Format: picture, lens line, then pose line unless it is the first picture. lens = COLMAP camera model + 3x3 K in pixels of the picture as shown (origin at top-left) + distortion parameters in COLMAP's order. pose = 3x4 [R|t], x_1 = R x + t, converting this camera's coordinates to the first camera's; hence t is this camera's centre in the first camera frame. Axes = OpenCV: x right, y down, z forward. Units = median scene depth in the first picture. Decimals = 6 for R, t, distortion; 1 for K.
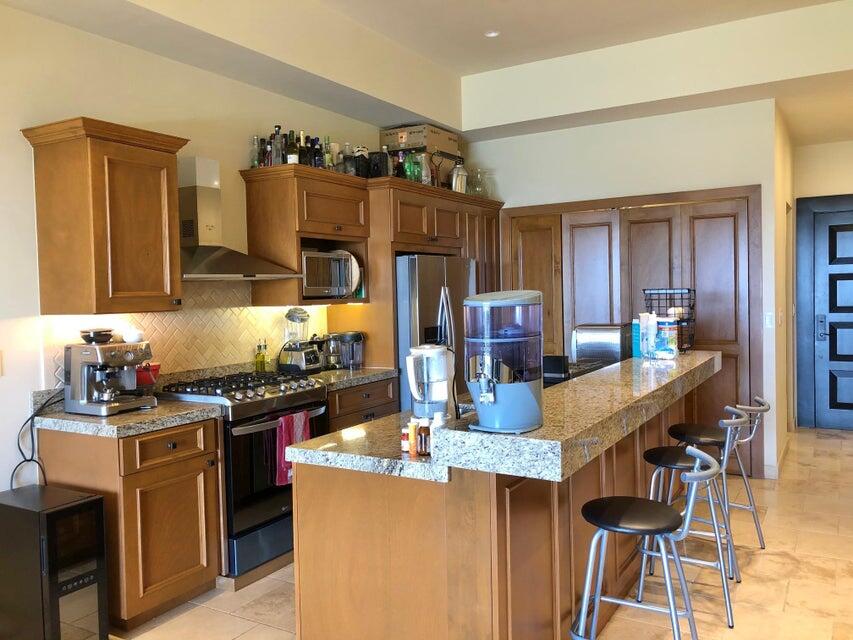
lens RADIAL K [[714.6, 0, 427.7], [0, 714.6, 310.9], [0, 0, 1]] dist [0.018141, 0.008171]
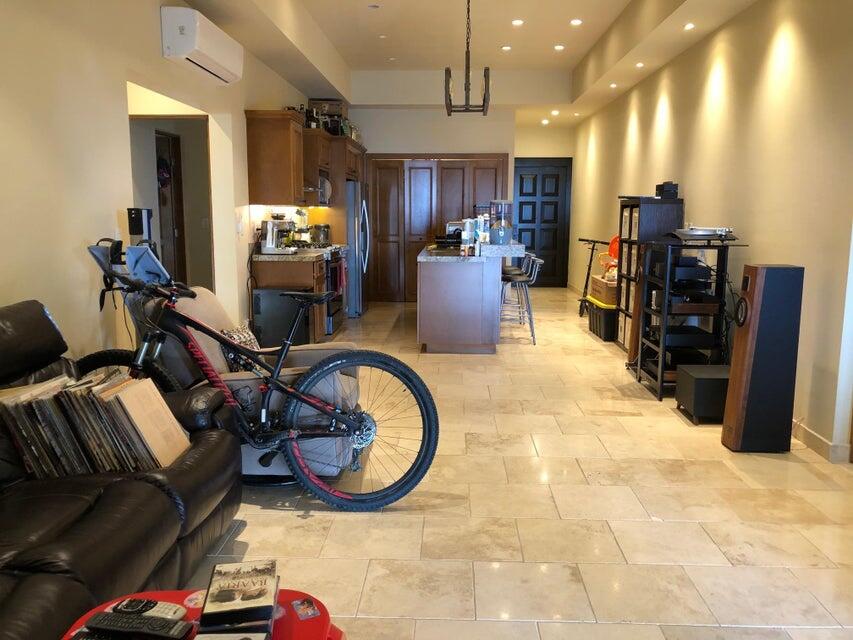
lens RADIAL K [[714.6, 0, 427.7], [0, 714.6, 310.9], [0, 0, 1]] dist [0.018141, 0.008171]
pose [[0.876264, -0.036831, 0.480422, -1.068326], [-0.013195, 0.994866, 0.100337, 0.091943], [-0.481651, -0.094261, 0.871279, -0.998252]]
